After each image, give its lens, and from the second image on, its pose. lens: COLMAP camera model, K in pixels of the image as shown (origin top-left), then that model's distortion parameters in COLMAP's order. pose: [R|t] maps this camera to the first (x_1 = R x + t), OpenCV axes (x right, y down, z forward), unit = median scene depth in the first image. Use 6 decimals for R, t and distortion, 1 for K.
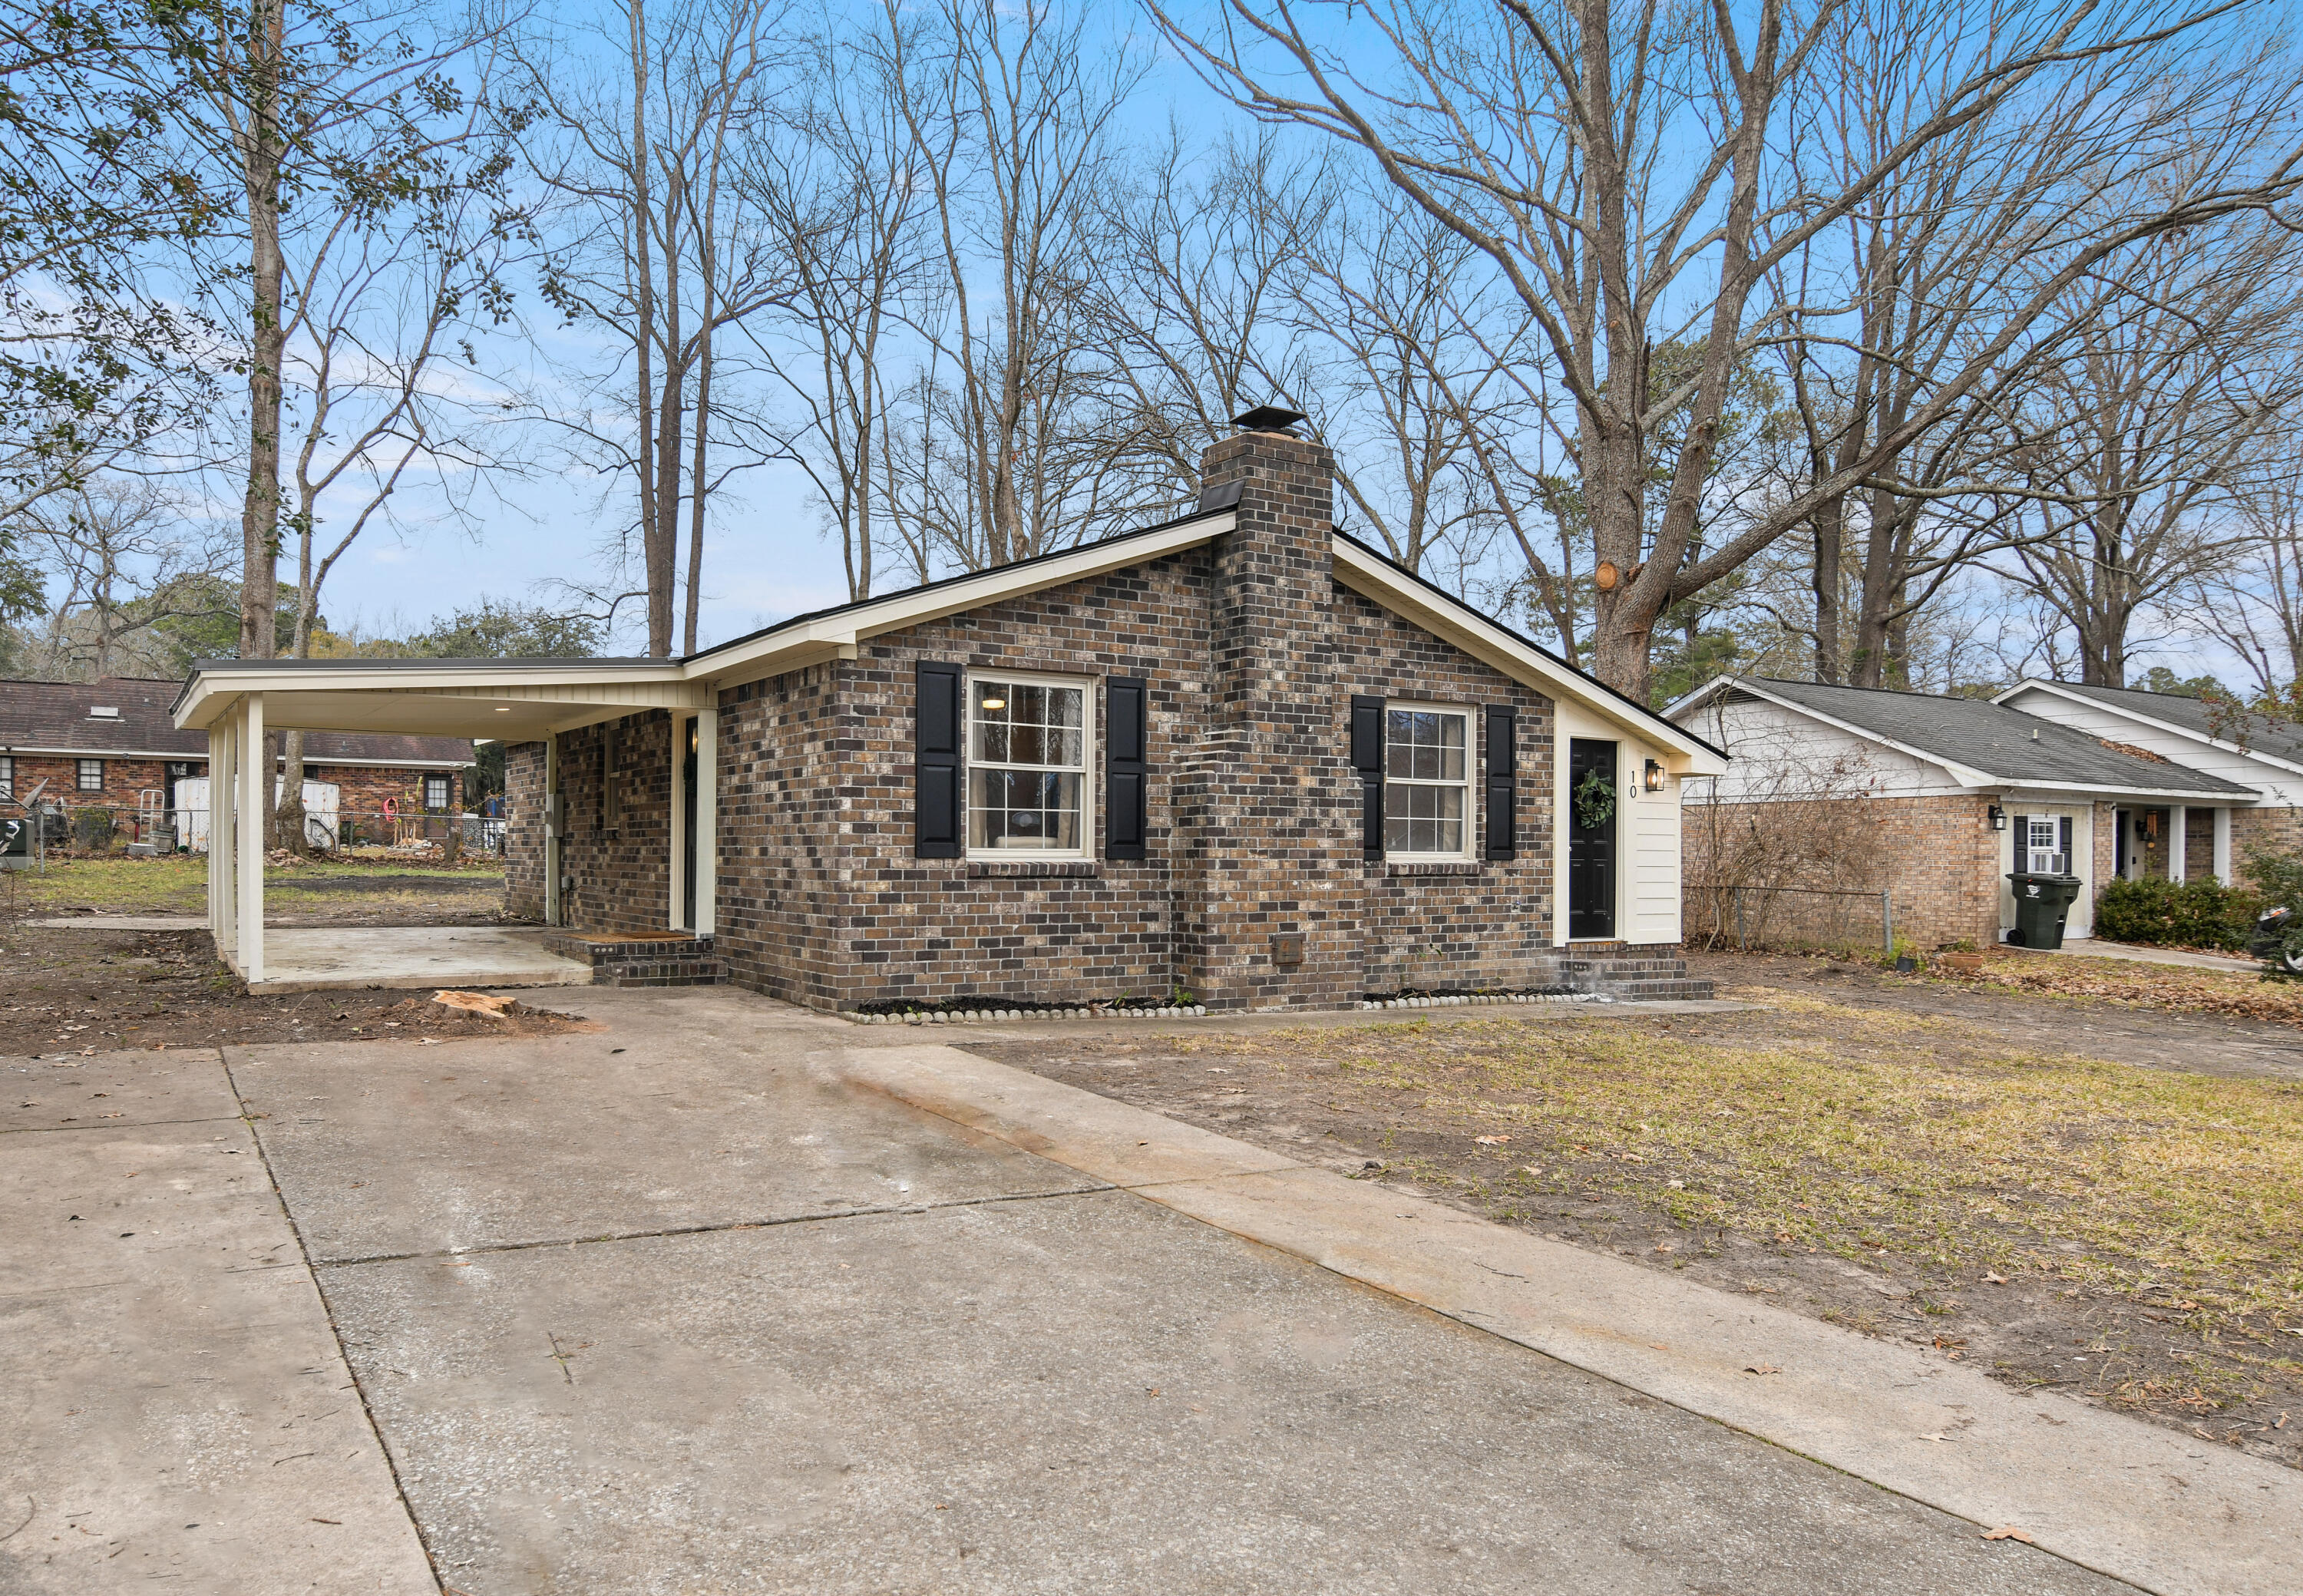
lens RADIAL K [[1568.6, 0, 1108.6], [0, 1568.6, 868.3], [0, 0, 1]] dist [-0.003307, -0.007206]
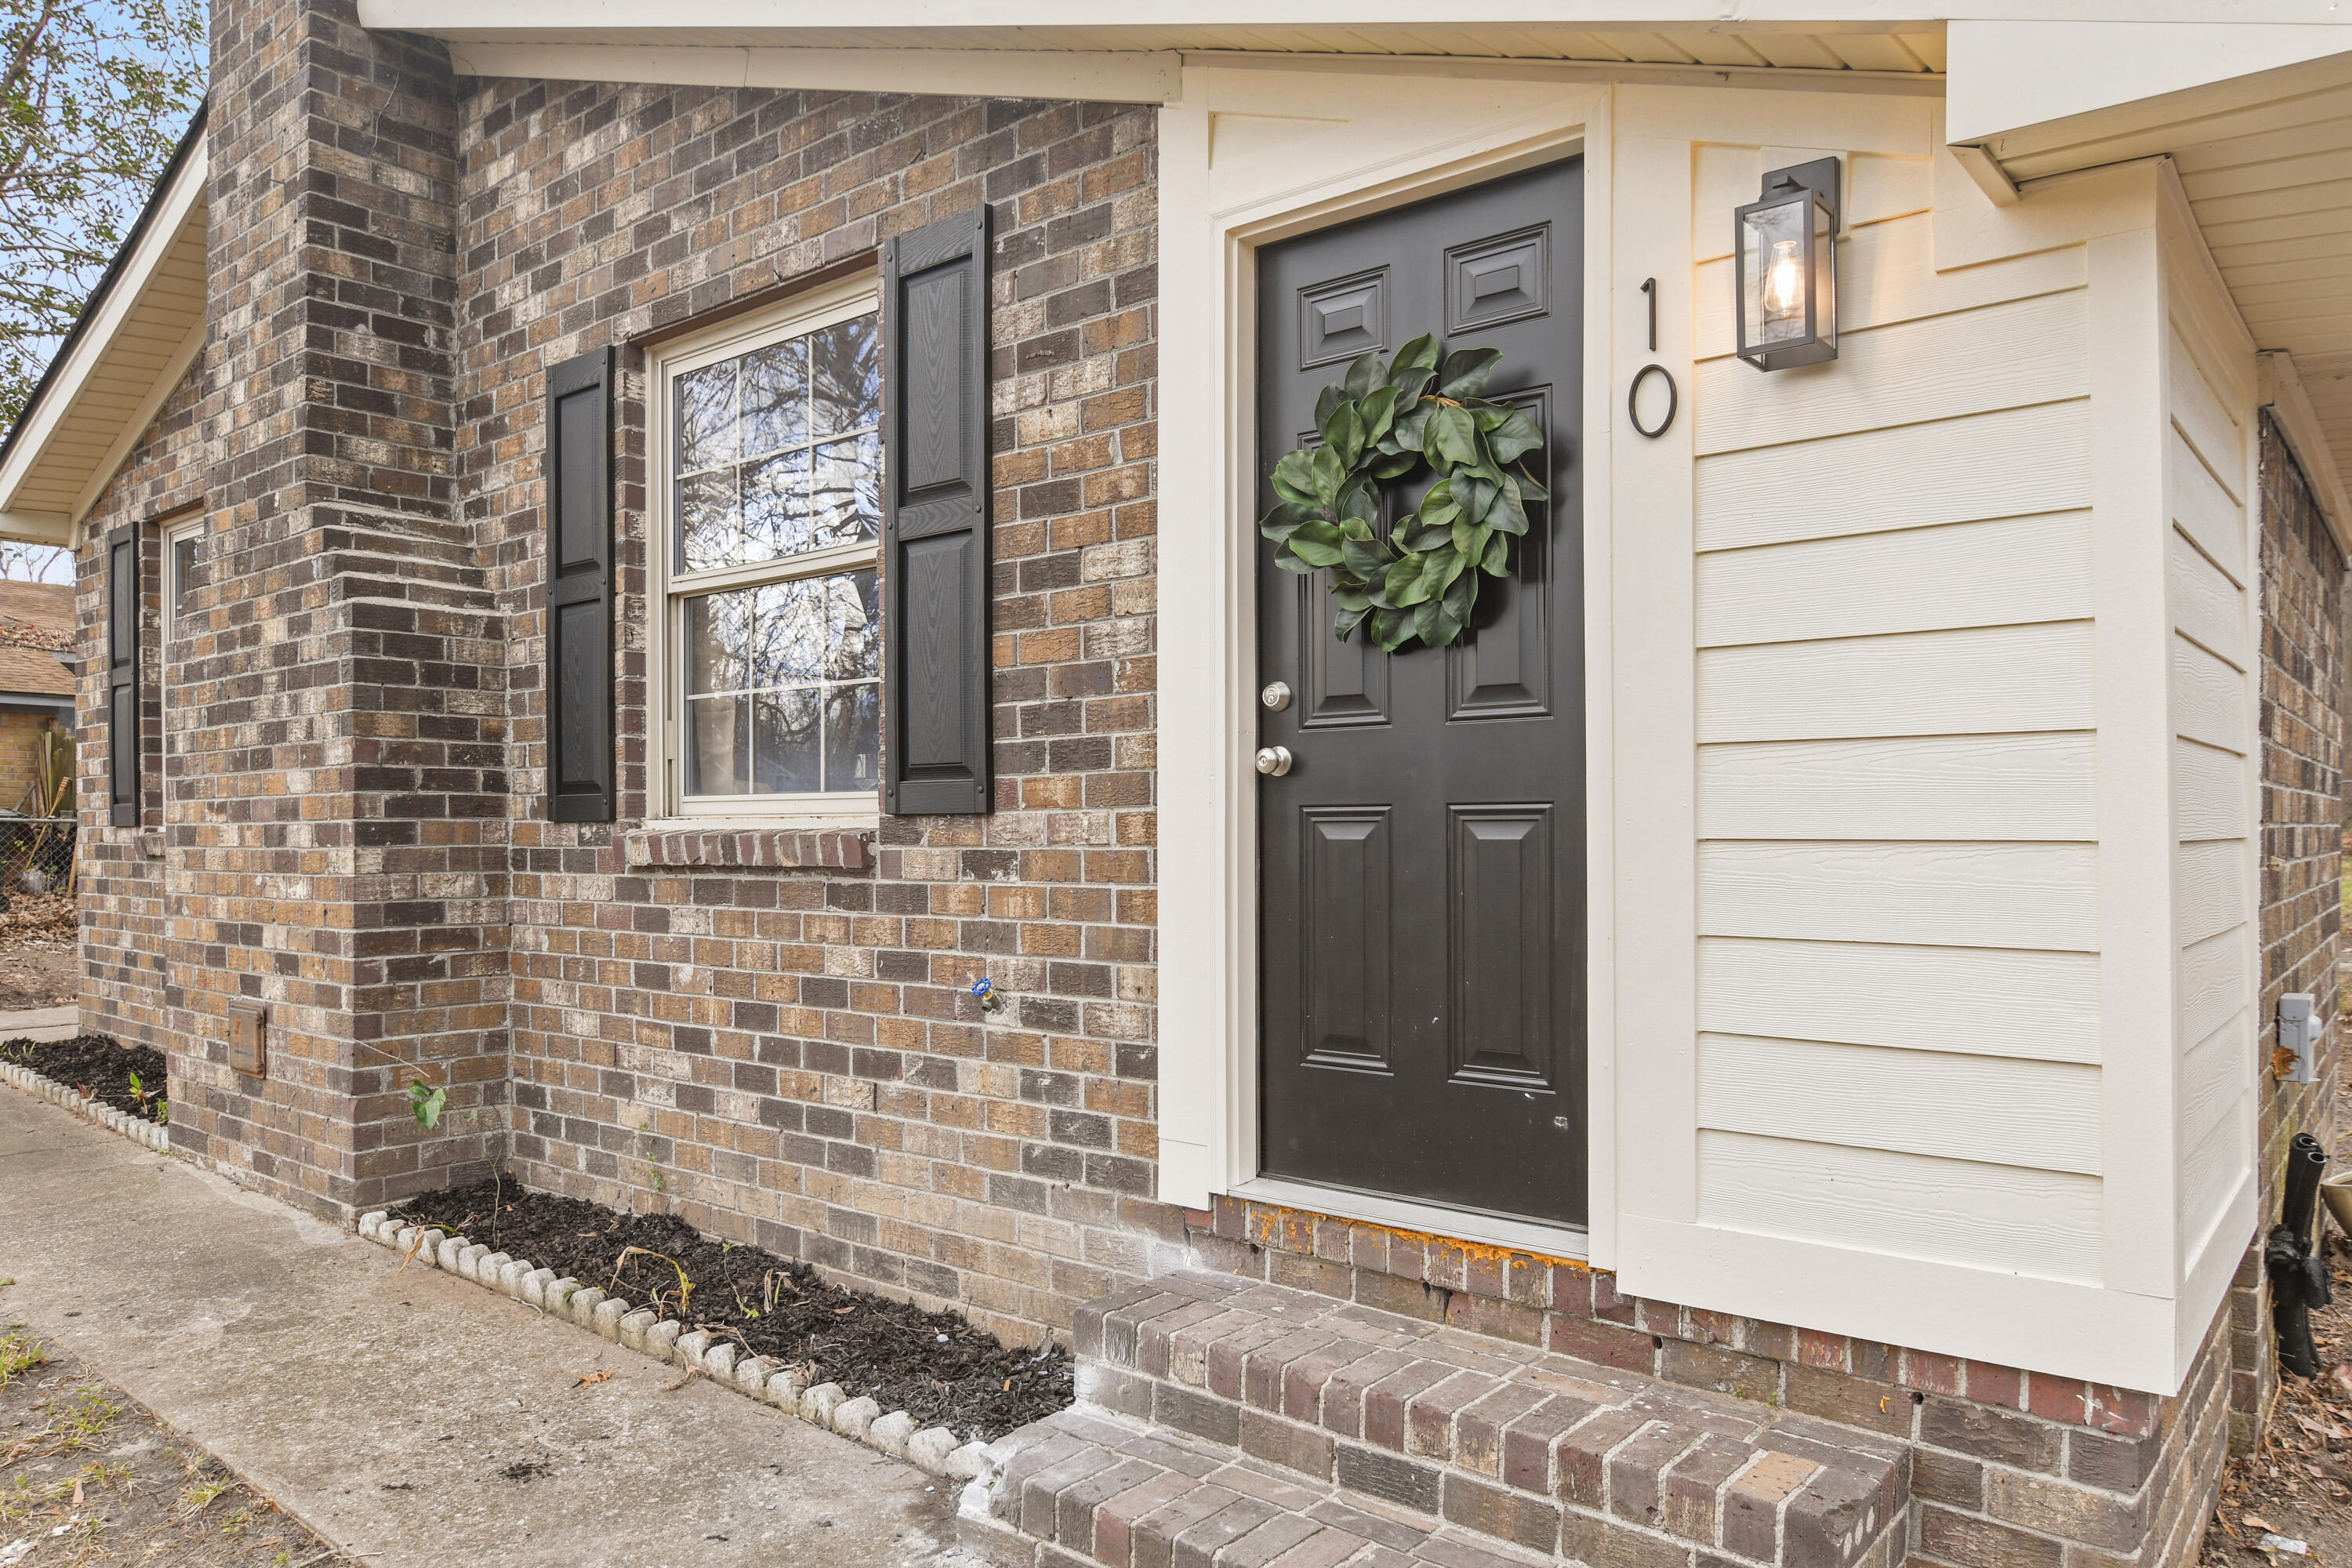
lens RADIAL K [[1587.7, 0, 1181.0], [0, 1587.7, 828.8], [0, 0, 1]] dist [0.001470, -0.002093]
pose [[0.309119, -0.005379, -0.951008, 0.520257], [-0.000543, 0.999983, -0.005832, -0.001719], [0.951023, 0.002319, 0.309110, 0.968334]]
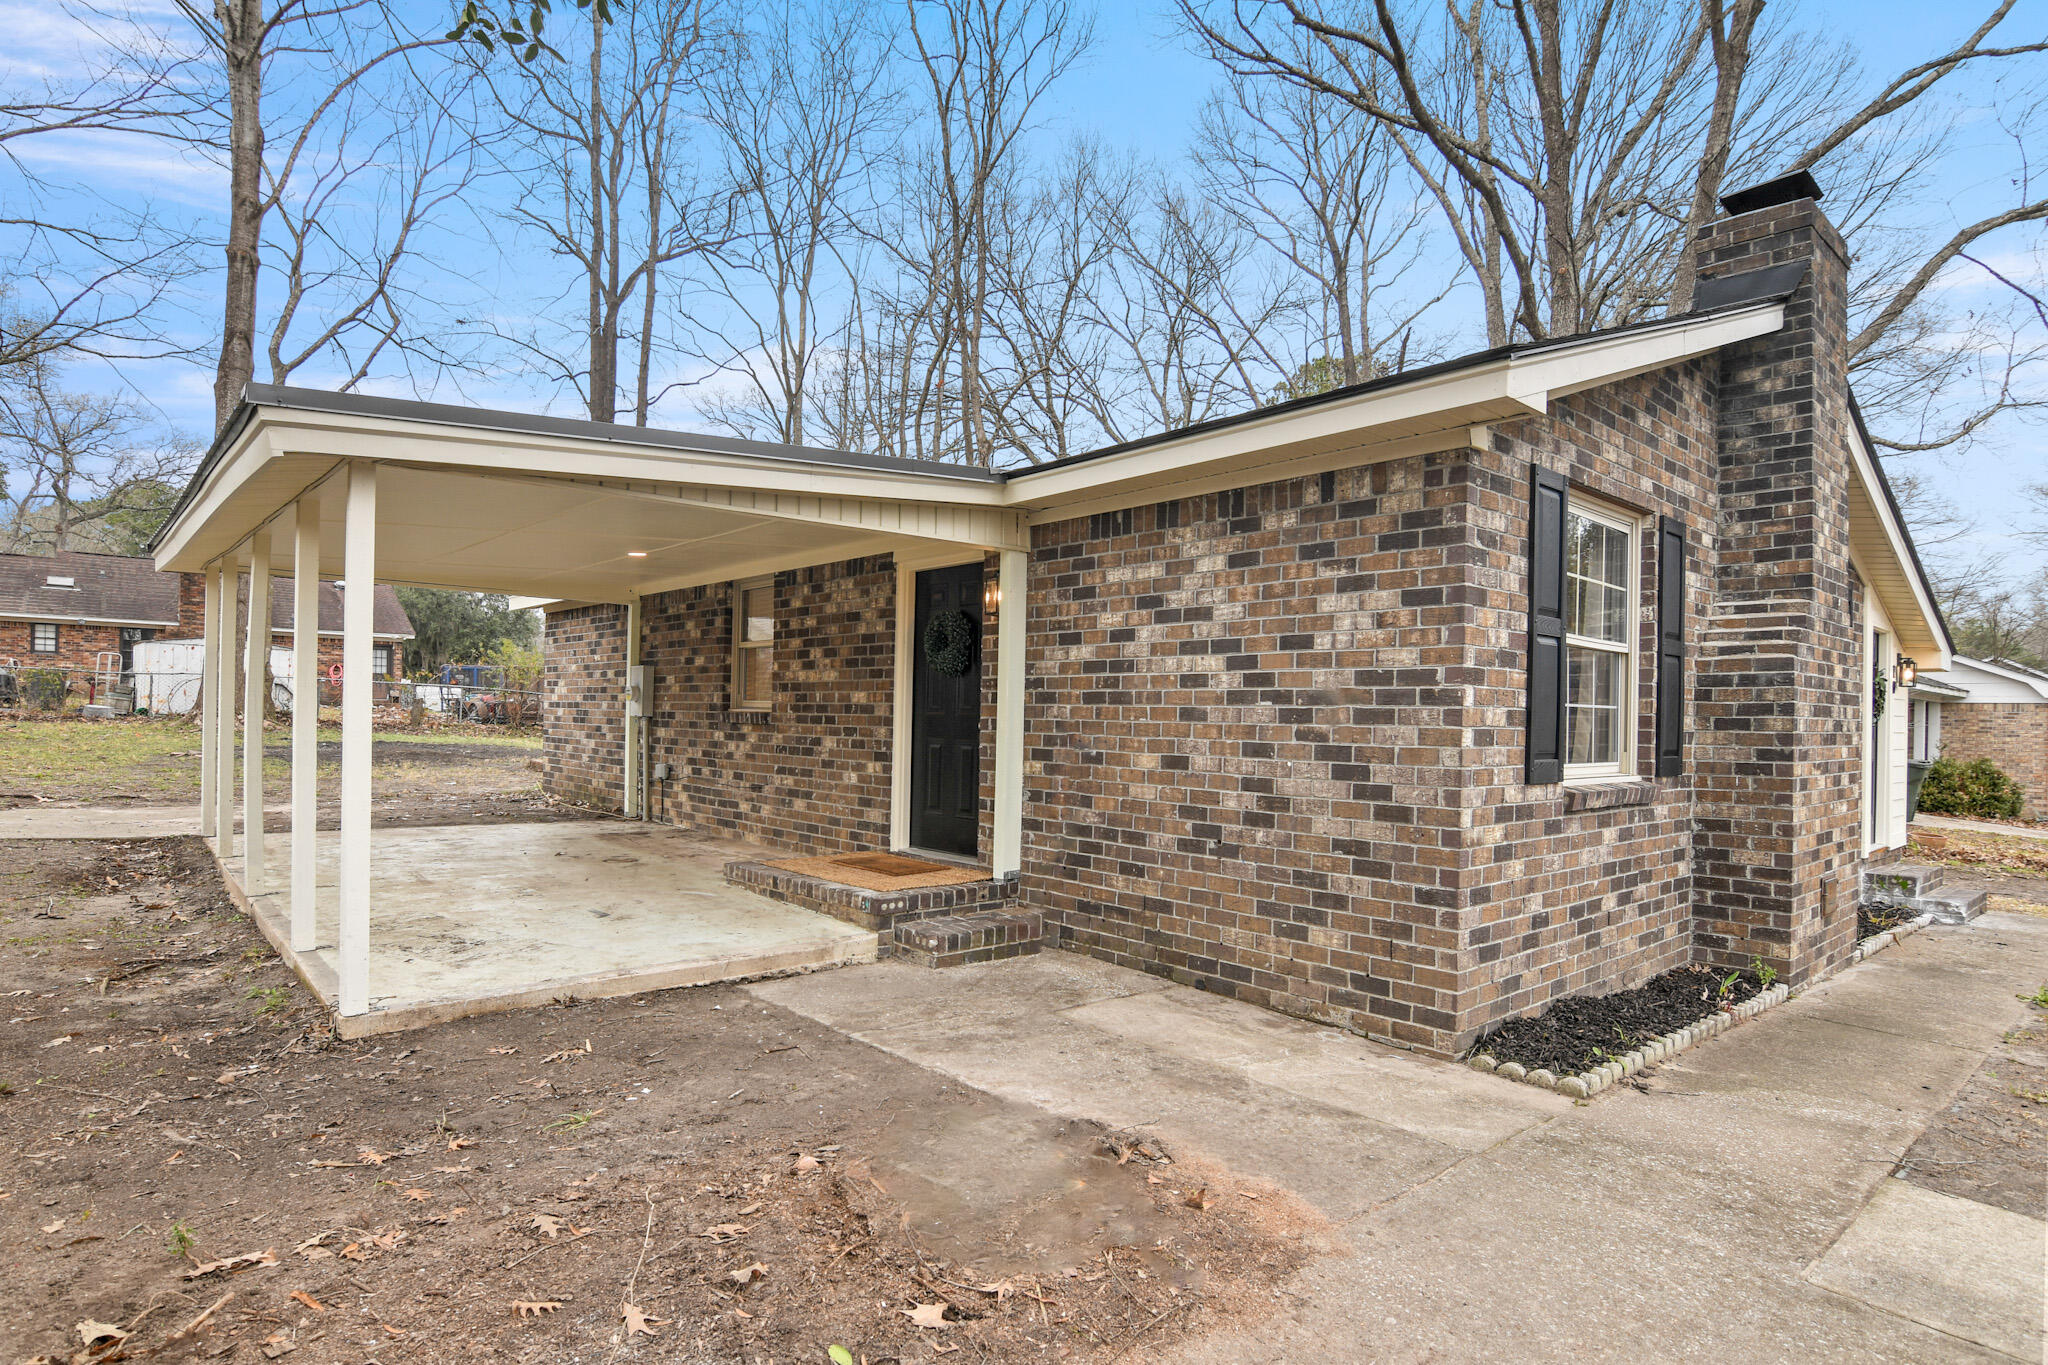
lens RADIAL K [[1071.3, 0, 1009.7], [0, 1071.3, 718.3], [0, 0, 1]] dist [-0.004212, -0.010220]
pose [[0.987236, 0.012636, 0.158762, -0.309480], [-0.011853, 0.999912, -0.005877, -0.022048], [-0.158823, 0.003920, 0.987299, 0.490075]]
